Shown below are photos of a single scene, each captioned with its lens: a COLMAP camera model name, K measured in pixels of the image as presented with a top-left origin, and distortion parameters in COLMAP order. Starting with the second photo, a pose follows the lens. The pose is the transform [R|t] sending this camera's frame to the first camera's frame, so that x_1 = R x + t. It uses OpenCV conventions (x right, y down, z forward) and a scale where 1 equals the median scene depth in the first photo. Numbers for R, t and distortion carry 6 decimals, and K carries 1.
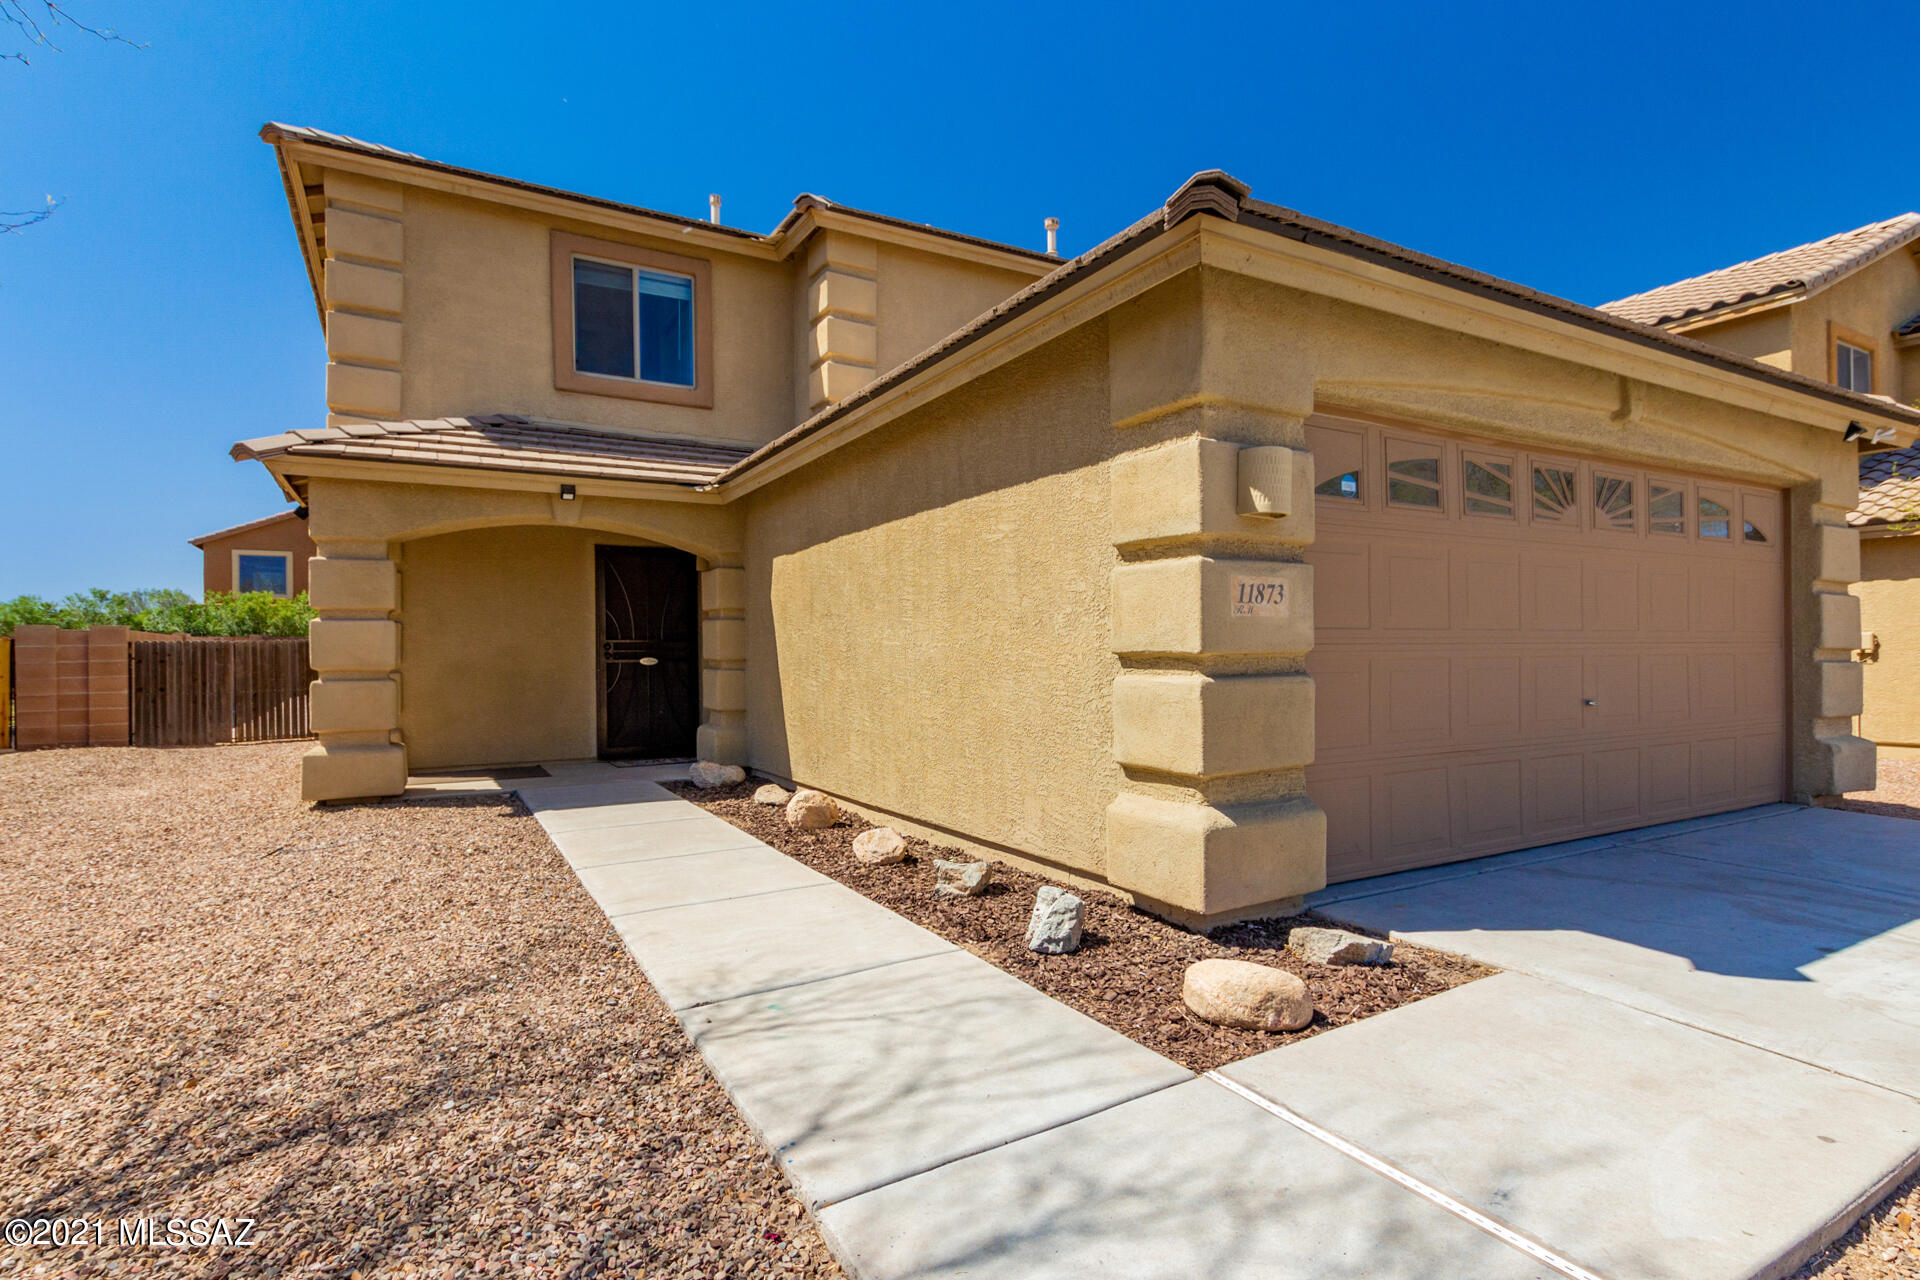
lens RADIAL K [[929.7, 0, 956.0], [0, 929.7, 646.9], [0, 0, 1]] dist [0.007336, 0.000557]
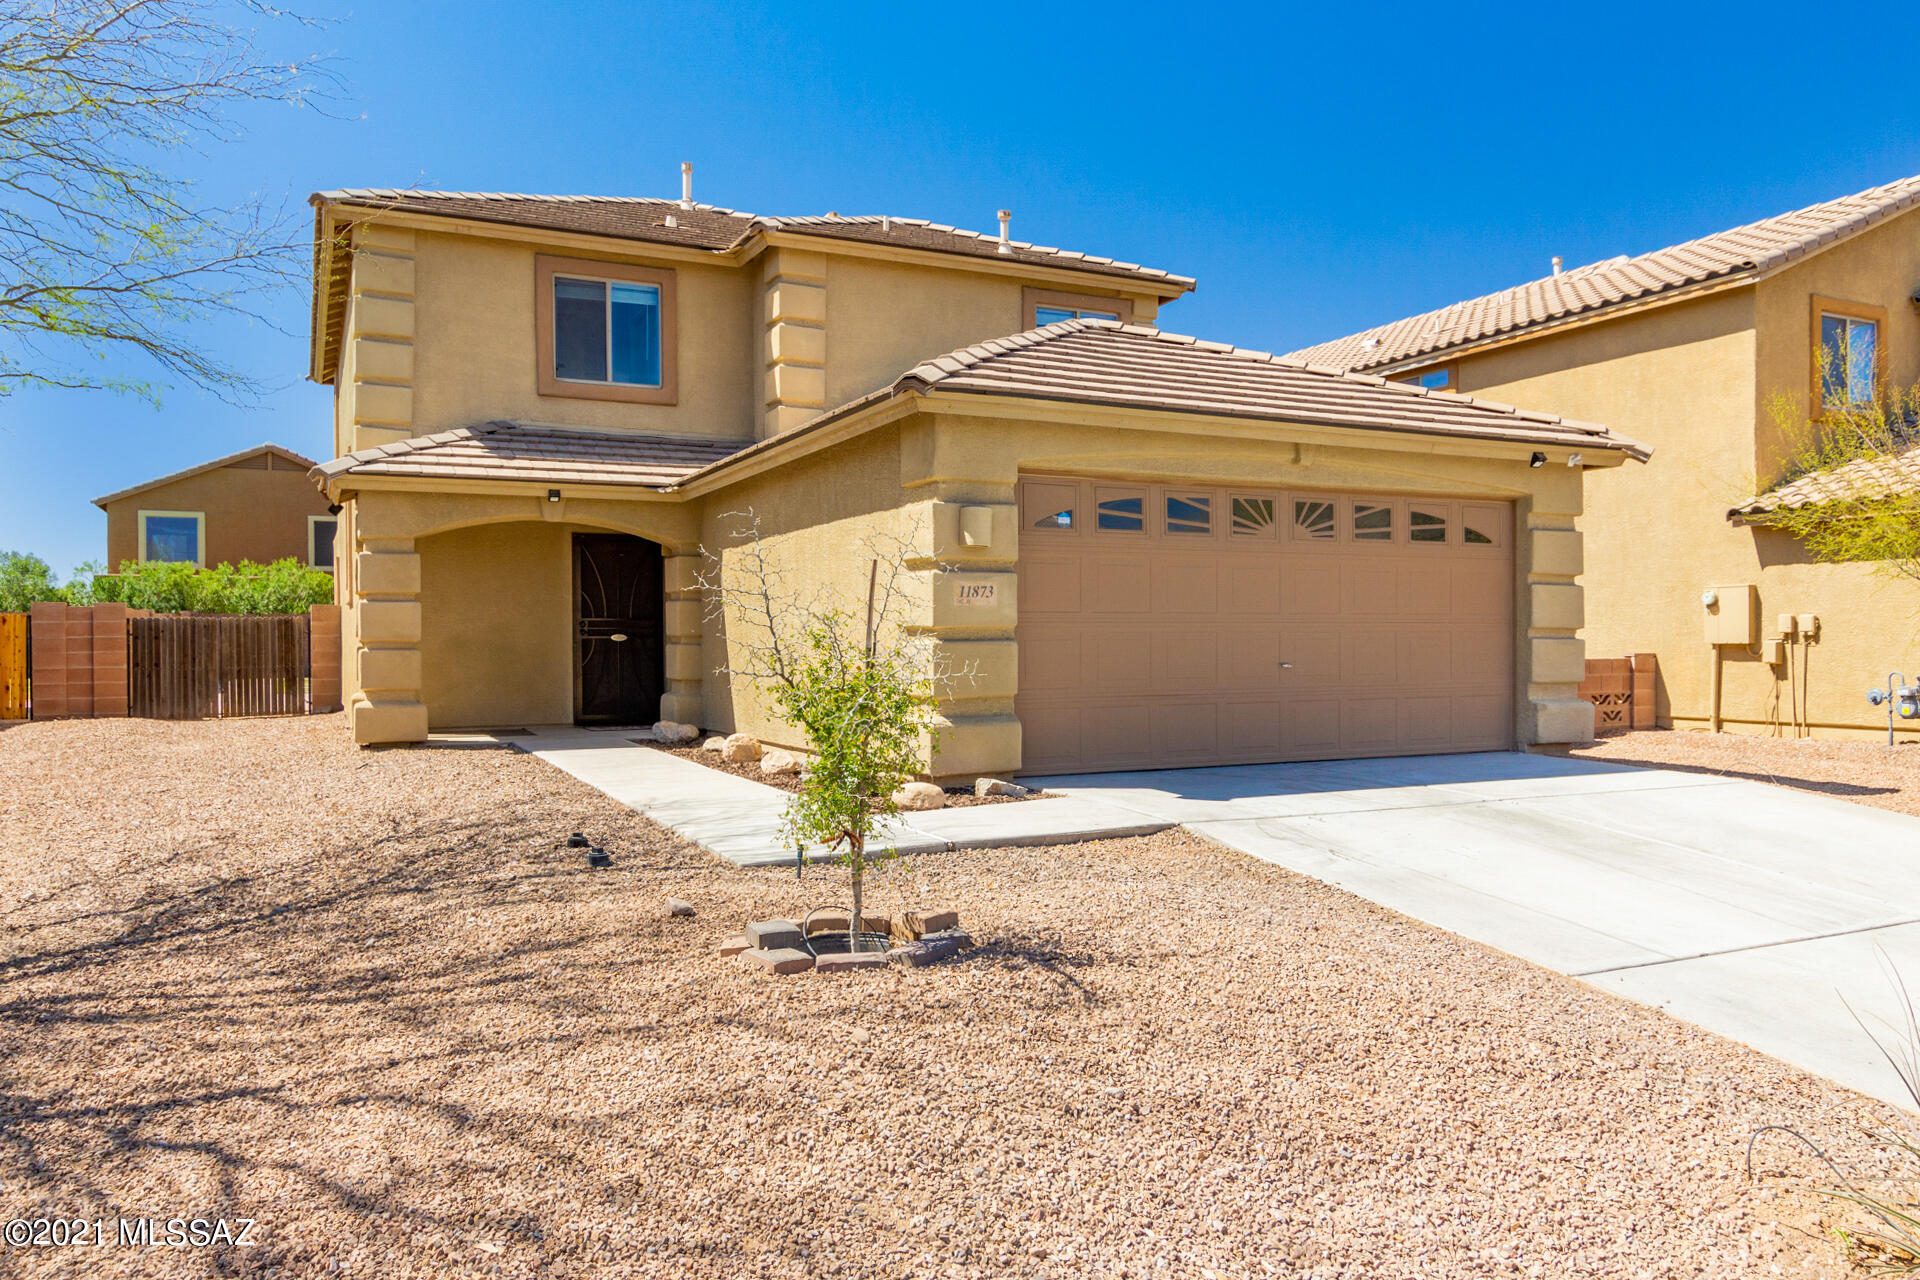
lens RADIAL K [[1337.7, 0, 962.7], [0, 1337.7, 638.5], [0, 0, 1]] dist [-0.002434, -0.001482]
pose [[0.997843, 0.004381, -0.065498, 0.202695], [-0.003955, 0.999970, 0.006635, 0.005145], [0.065525, -0.006362, 0.997831, -0.624422]]
